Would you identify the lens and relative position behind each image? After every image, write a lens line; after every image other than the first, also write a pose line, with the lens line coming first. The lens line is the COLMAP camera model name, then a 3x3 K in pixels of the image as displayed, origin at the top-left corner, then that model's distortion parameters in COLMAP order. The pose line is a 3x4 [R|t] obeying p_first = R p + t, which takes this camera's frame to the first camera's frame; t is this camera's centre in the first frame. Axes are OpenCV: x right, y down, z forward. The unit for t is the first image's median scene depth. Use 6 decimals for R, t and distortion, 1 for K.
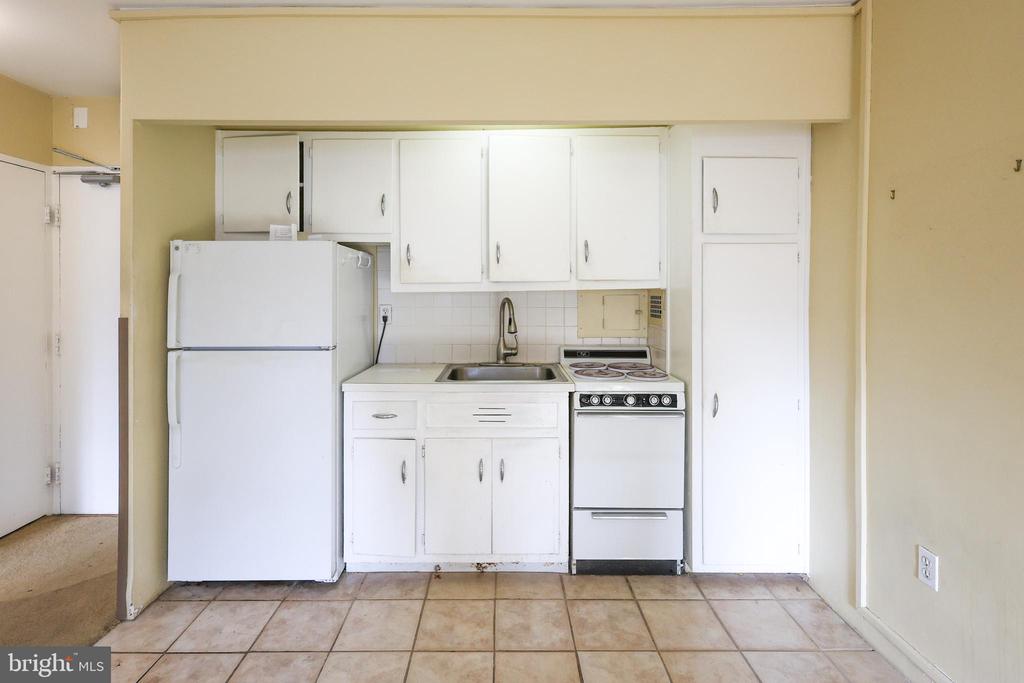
lens RADIAL K [[479.6, 0, 508.4], [0, 479.6, 295.9], [0, 0, 1]] dist [0.001527, 0.000351]
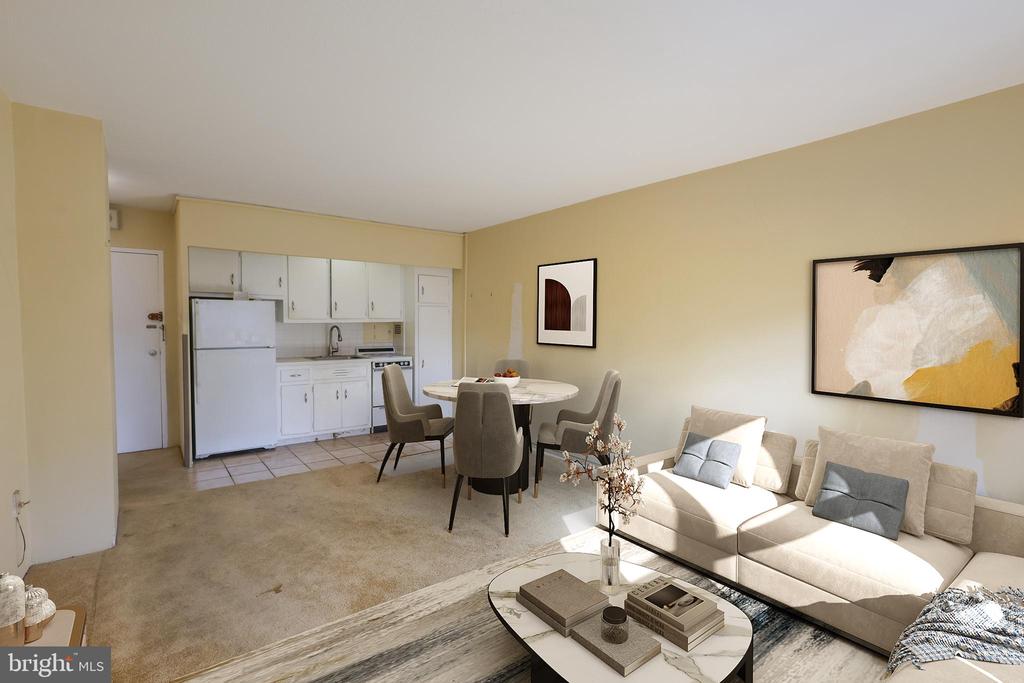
lens RADIAL K [[479.6, 0, 517.0], [0, 479.6, 336.4], [0, 0, 1]] dist [0.001527, 0.000351]
pose [[0.785740, -0.012722, 0.618426, -0.798508], [-0.005255, 0.999615, 0.027240, -0.012244], [-0.618535, -0.024653, 0.785371, -1.416319]]
